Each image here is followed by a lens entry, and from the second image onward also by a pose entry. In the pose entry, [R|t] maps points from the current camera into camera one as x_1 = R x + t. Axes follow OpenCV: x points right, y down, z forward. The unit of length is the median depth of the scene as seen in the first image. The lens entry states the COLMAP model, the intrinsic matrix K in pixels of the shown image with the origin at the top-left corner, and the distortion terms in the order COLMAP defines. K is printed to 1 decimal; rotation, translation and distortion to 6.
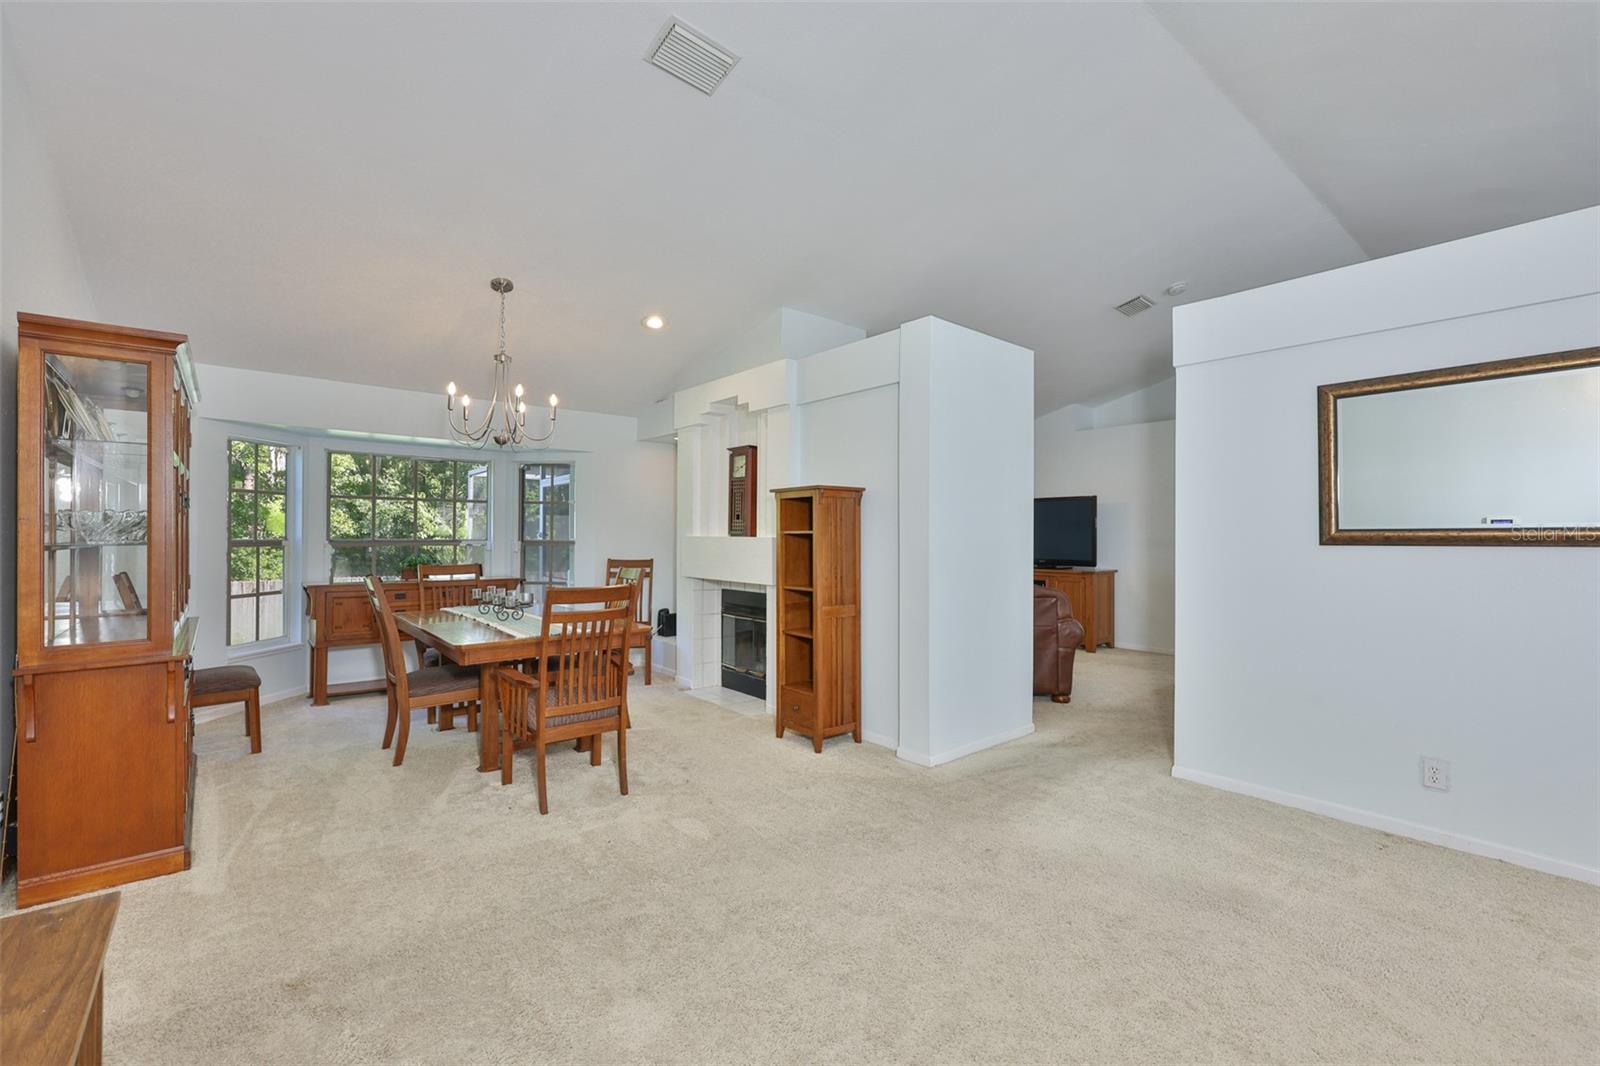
lens RADIAL K [[683.2, 0, 810.2], [0, 683.2, 530.1], [0, 0, 1]] dist [-0.000032, -0.000587]
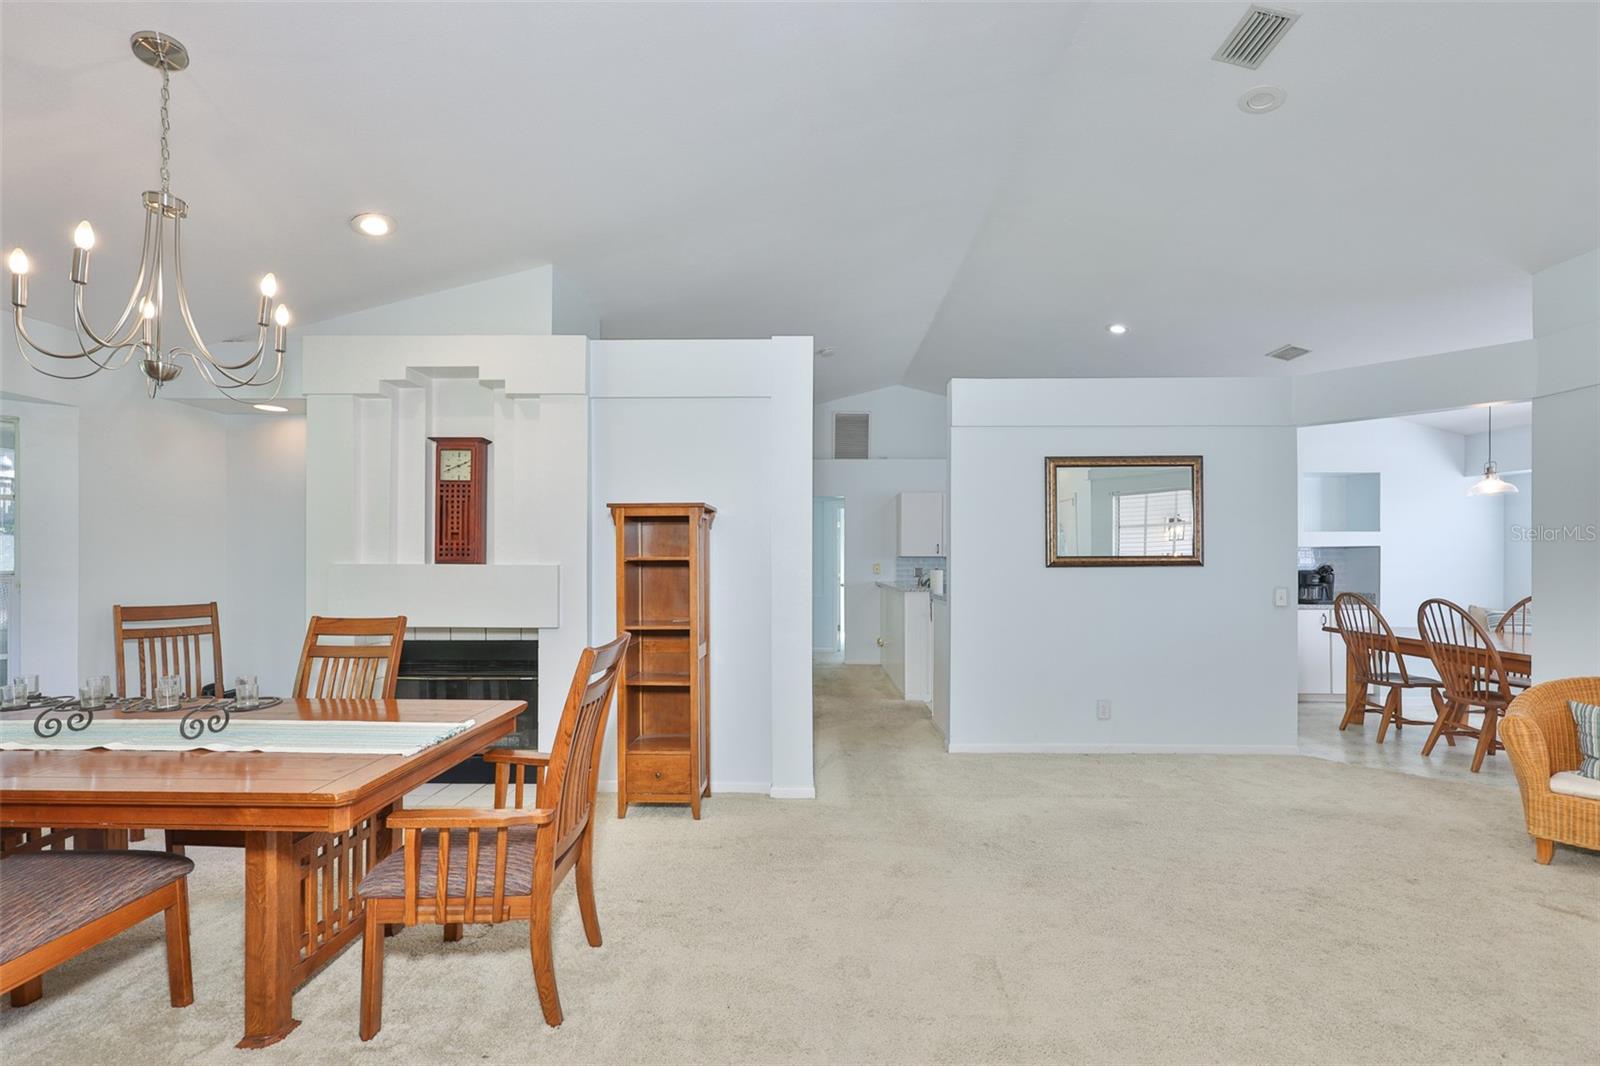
lens RADIAL K [[683.2, 0, 807.3], [0, 683.2, 561.2], [0, 0, 1]] dist [-0.000032, -0.000587]
pose [[0.656534, -0.005631, 0.754275, -0.407422], [-0.004259, 0.999929, 0.011172, -0.002767], [-0.754284, -0.010547, 0.656463, 0.262703]]
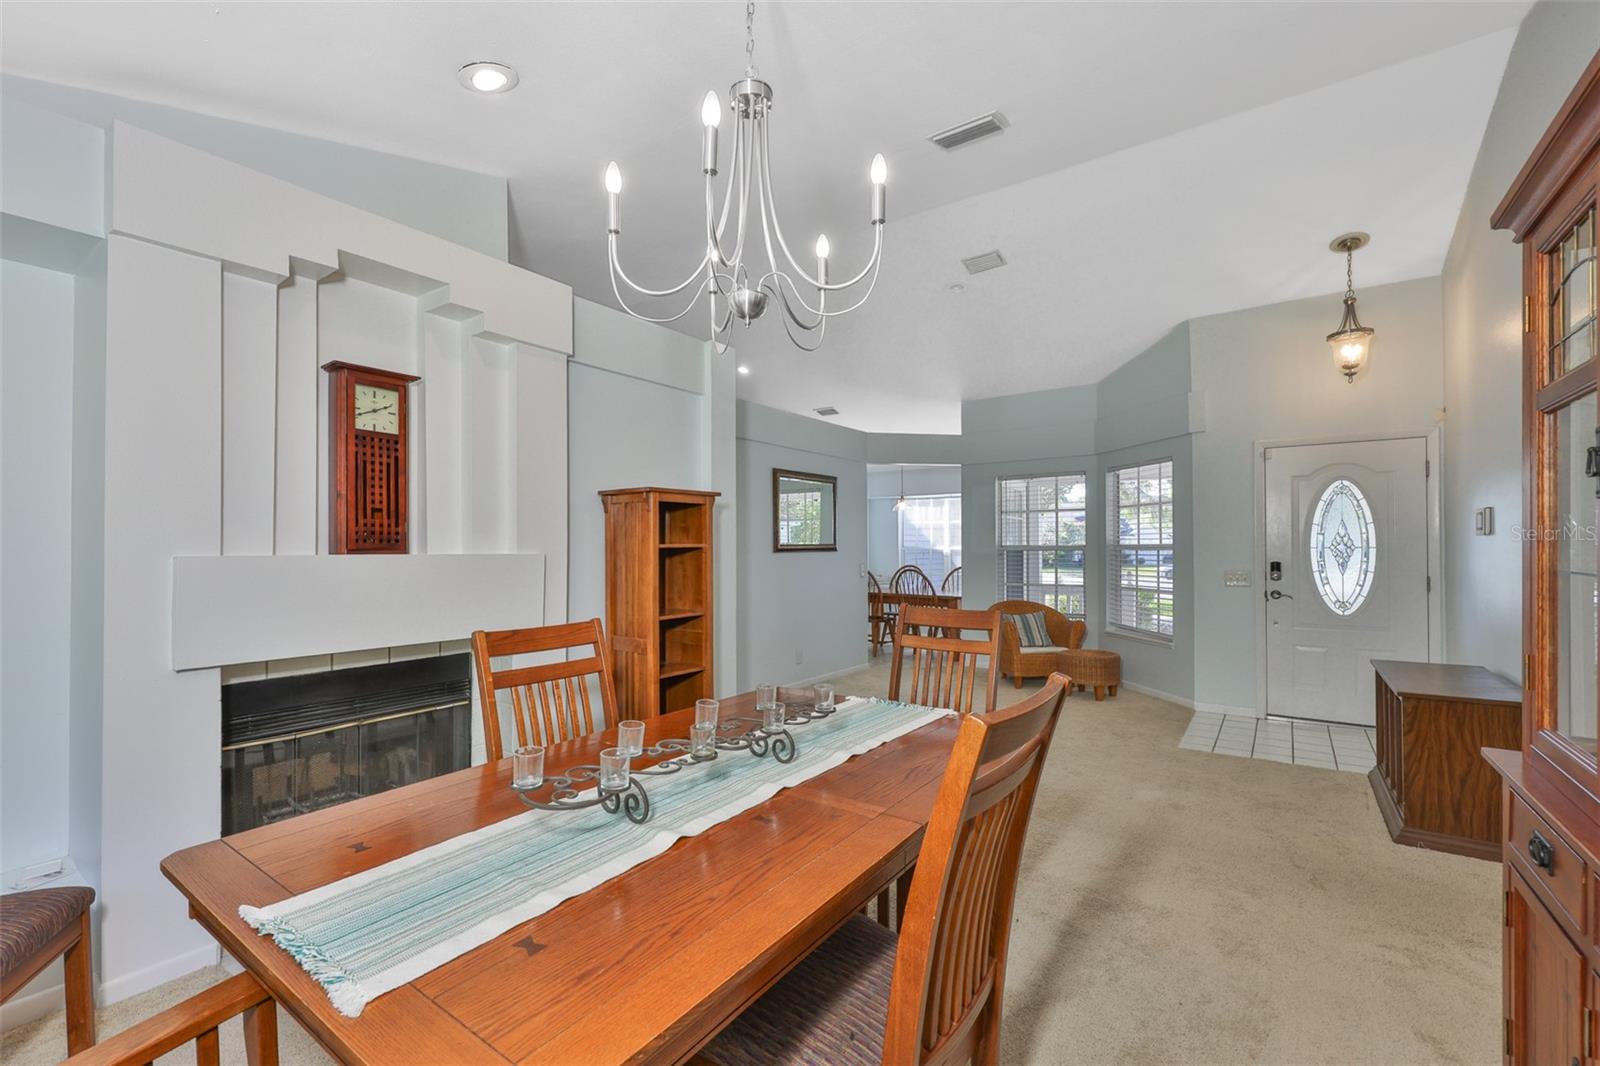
lens RADIAL K [[683.2, 0, 801.2], [0, 683.2, 542.0], [0, 0, 1]] dist [-0.000032, -0.000587]
pose [[-0.244518, 0.005742, 0.969628, -0.656832], [-0.004922, 0.999962, -0.007163, 0.002725], [-0.969632, -0.006524, -0.244480, 0.841092]]
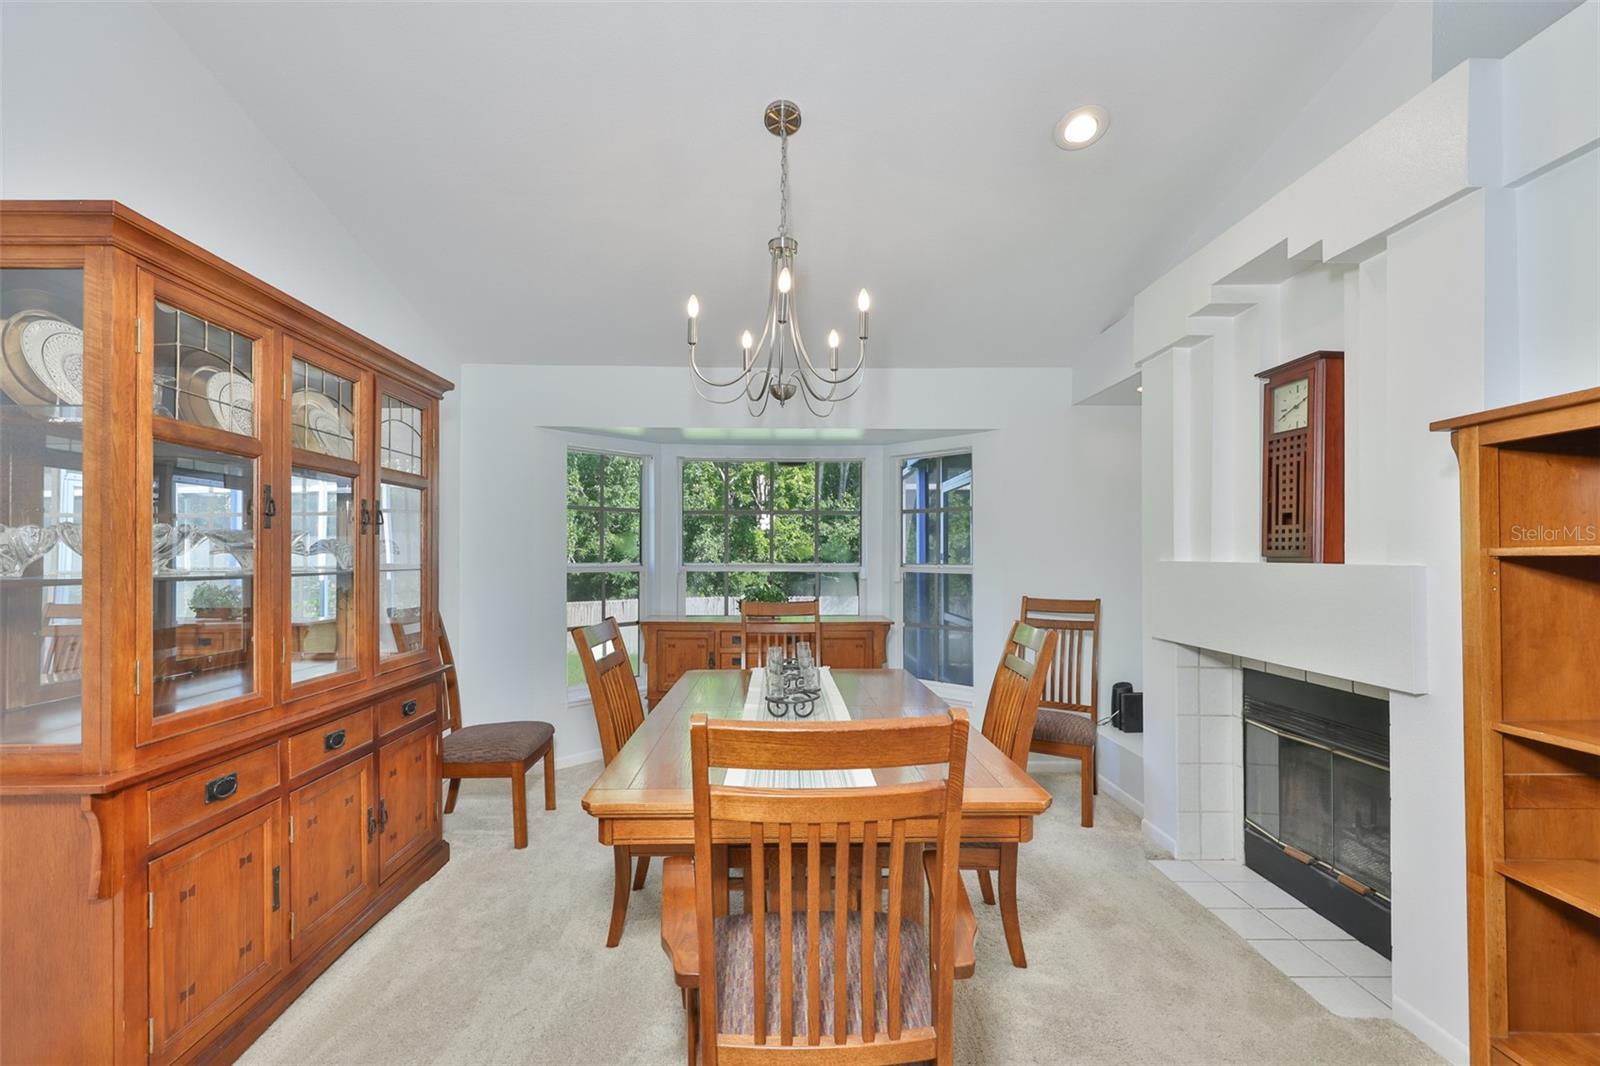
lens RADIAL K [[683.2, 0, 779.6], [0, 683.2, 550.0], [0, 0, 1]] dist [-0.000032, -0.000587]
pose [[0.763006, -0.008811, -0.646331, -0.071723], [0.007478, 0.999960, -0.004805, 0.000904], [0.646348, -0.001167, 0.763042, 0.448052]]
